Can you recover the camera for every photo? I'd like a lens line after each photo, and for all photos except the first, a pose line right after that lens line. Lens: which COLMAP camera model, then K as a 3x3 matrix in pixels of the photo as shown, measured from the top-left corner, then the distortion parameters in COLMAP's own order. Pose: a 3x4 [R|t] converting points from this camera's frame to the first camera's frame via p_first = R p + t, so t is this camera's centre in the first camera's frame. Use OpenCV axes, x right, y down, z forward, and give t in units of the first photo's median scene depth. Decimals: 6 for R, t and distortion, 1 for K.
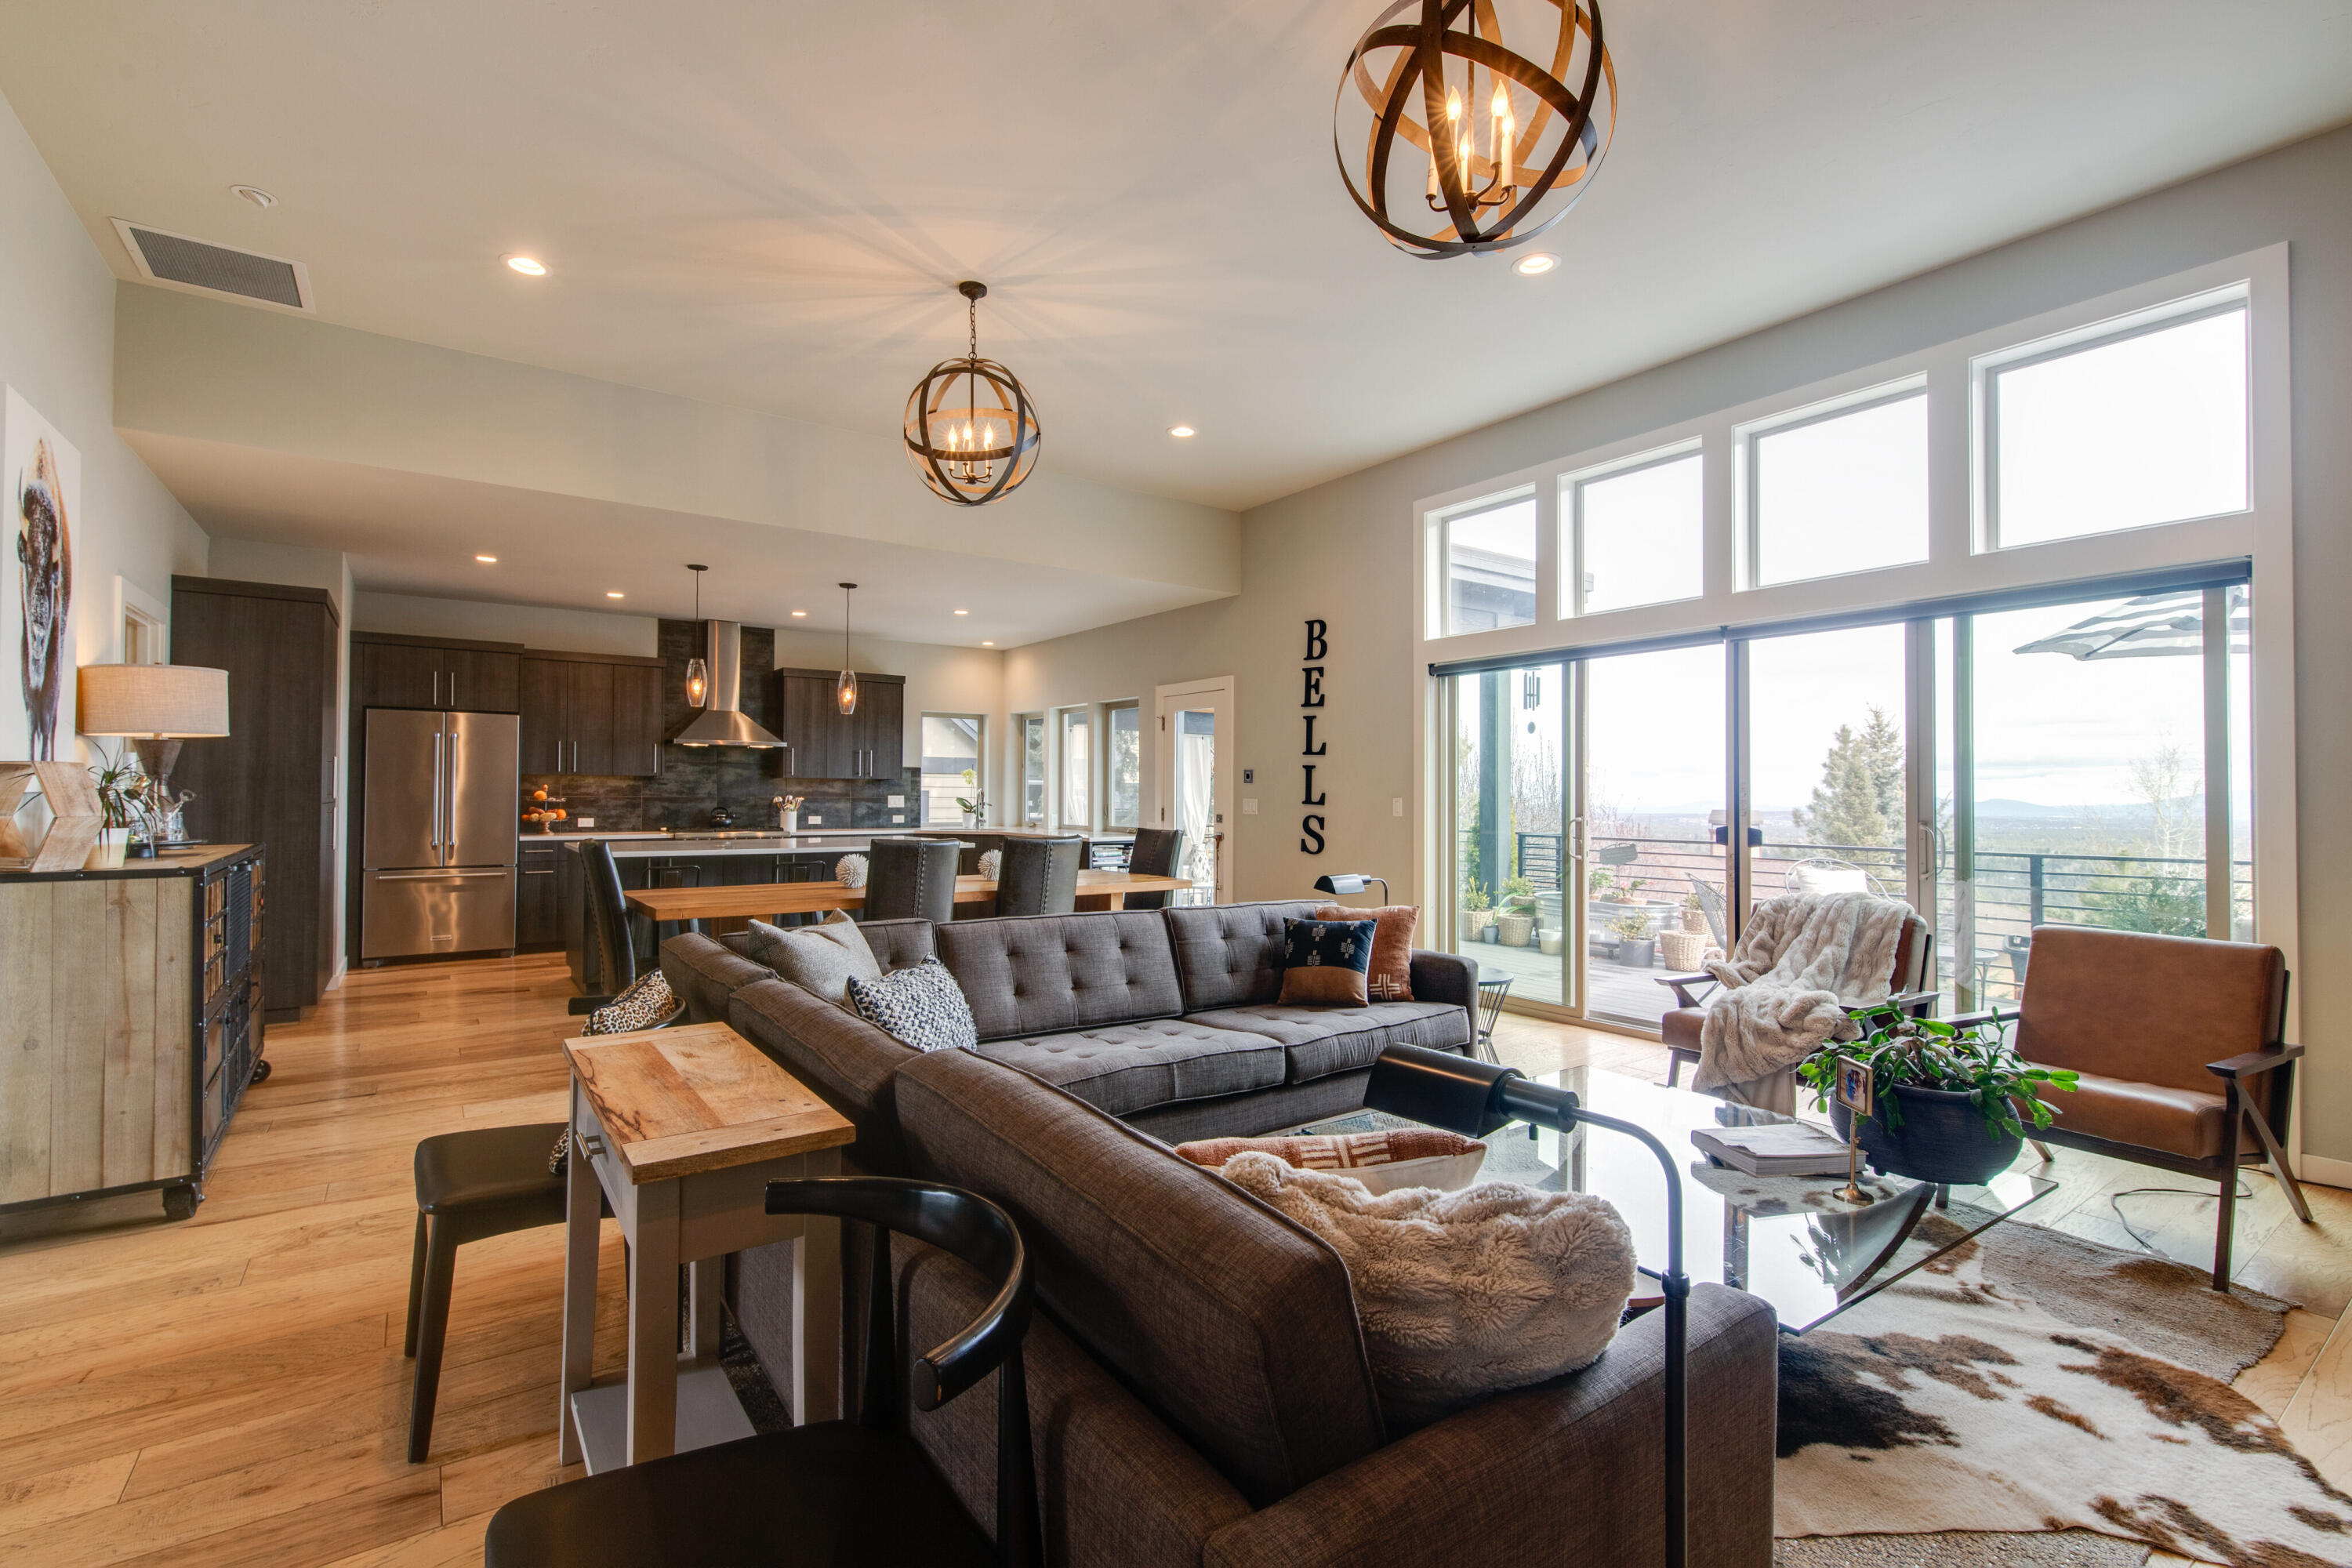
lens RADIAL K [[1041.3, 0, 1175.4], [0, 1041.3, 788.1], [0, 0, 1]] dist [0.000150, -0.000058]
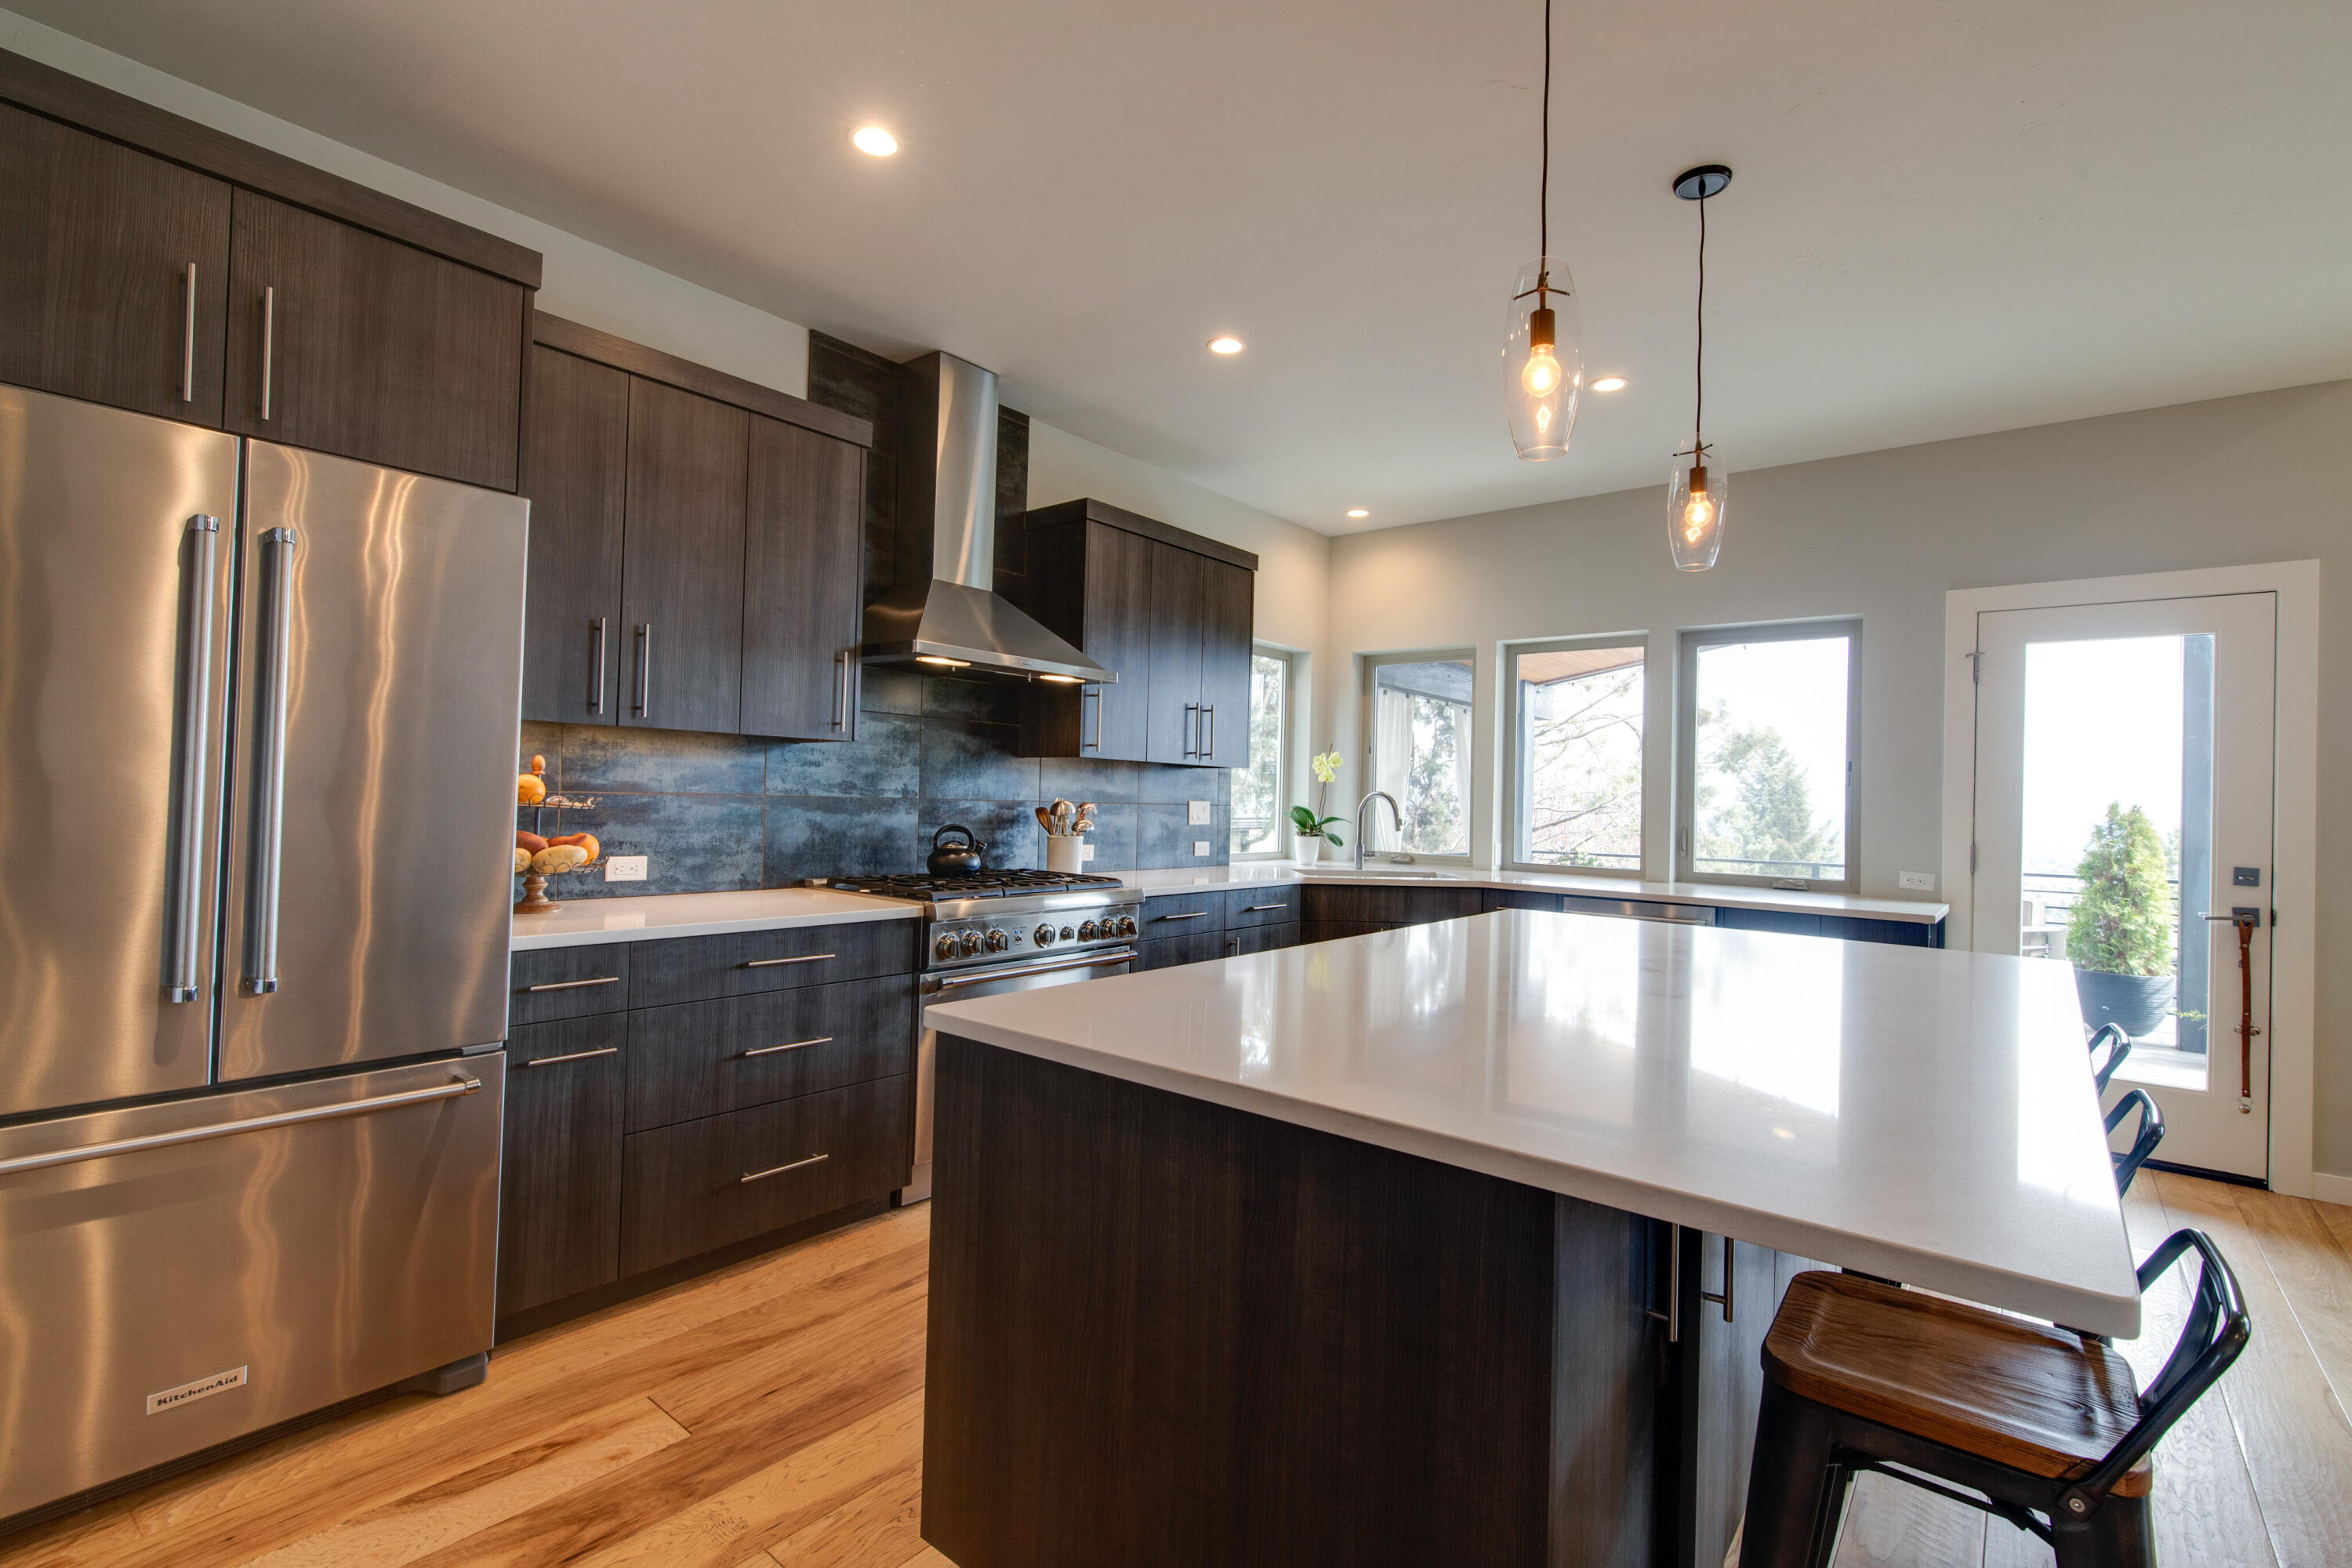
lens RADIAL K [[1041.3, 0, 1174.9], [0, 1041.3, 783.1], [0, 0, 1]] dist [0.000150, -0.000058]
pose [[0.967169, 0.024740, 0.252928, -0.459602], [-0.024233, 0.999693, -0.005121, 0.001848], [-0.252977, -0.001177, 0.967472, 0.595423]]
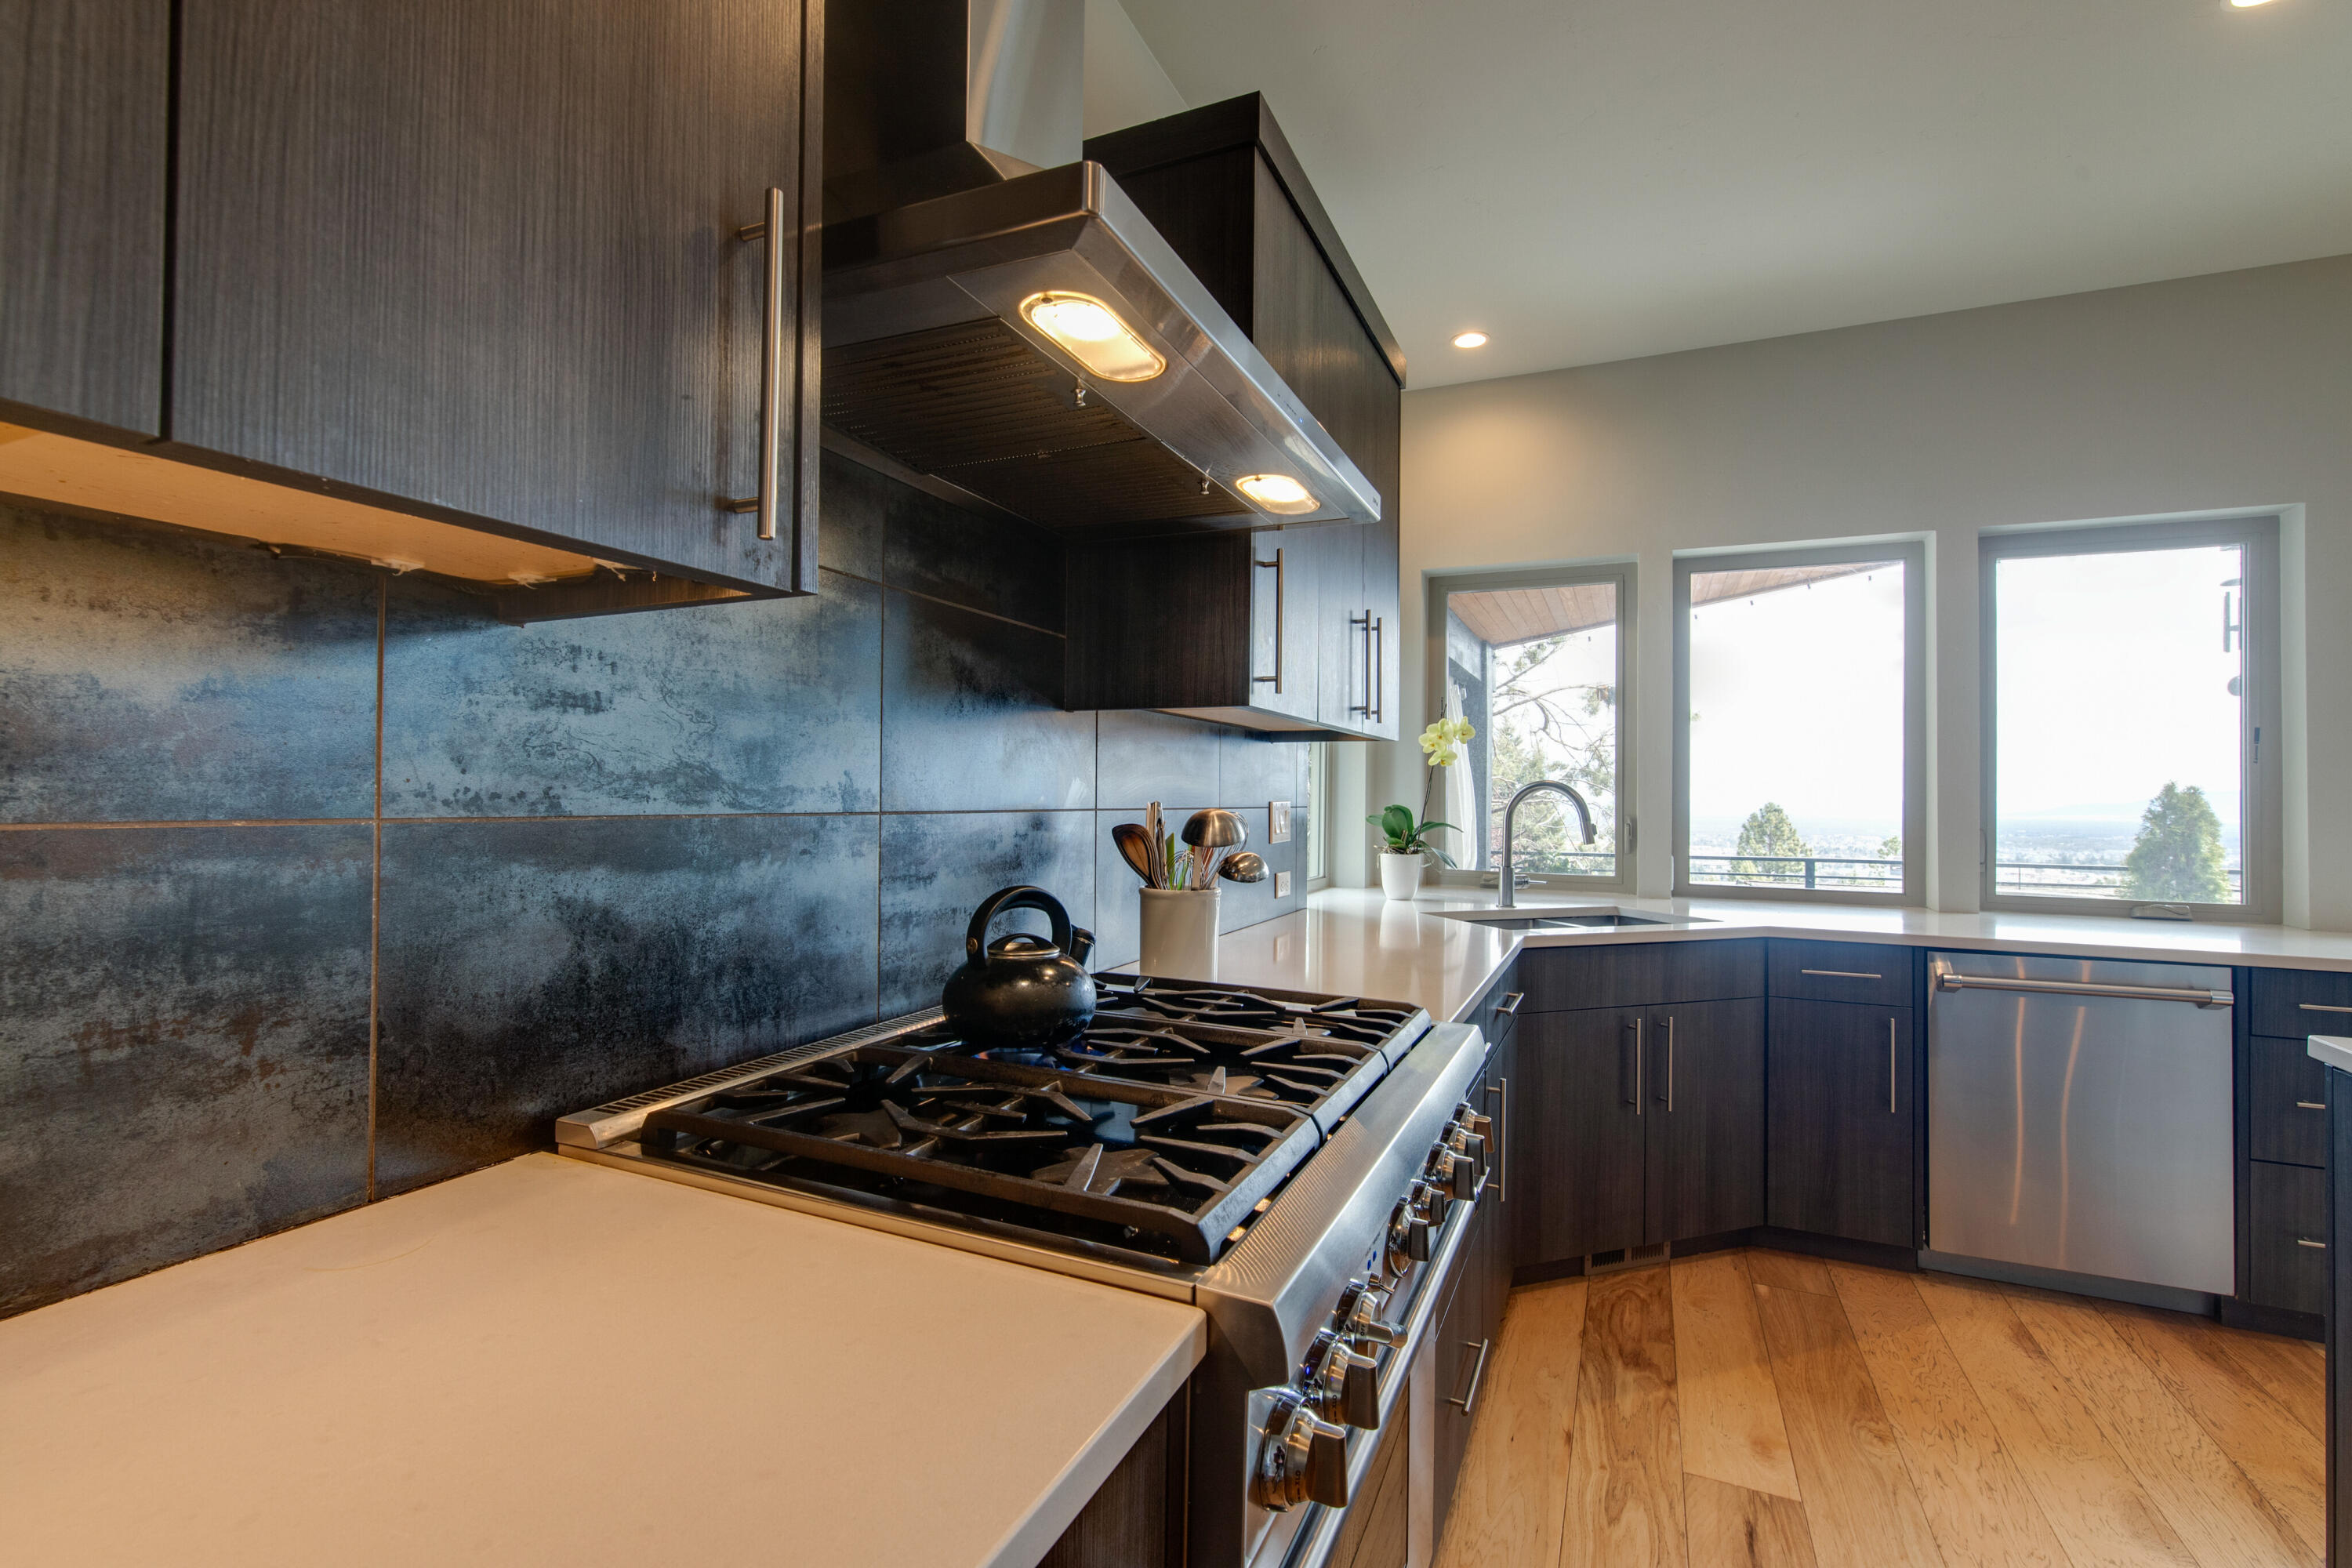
lens RADIAL K [[1041.3, 0, 1166.9], [0, 1041.3, 779.8], [0, 0, 1]] dist [0.000150, -0.000058]
pose [[0.869214, 0.013136, 0.494262, -0.491551], [-0.013630, 0.999904, -0.002604, 0.003601], [-0.494248, -0.004473, 0.869309, 0.873981]]
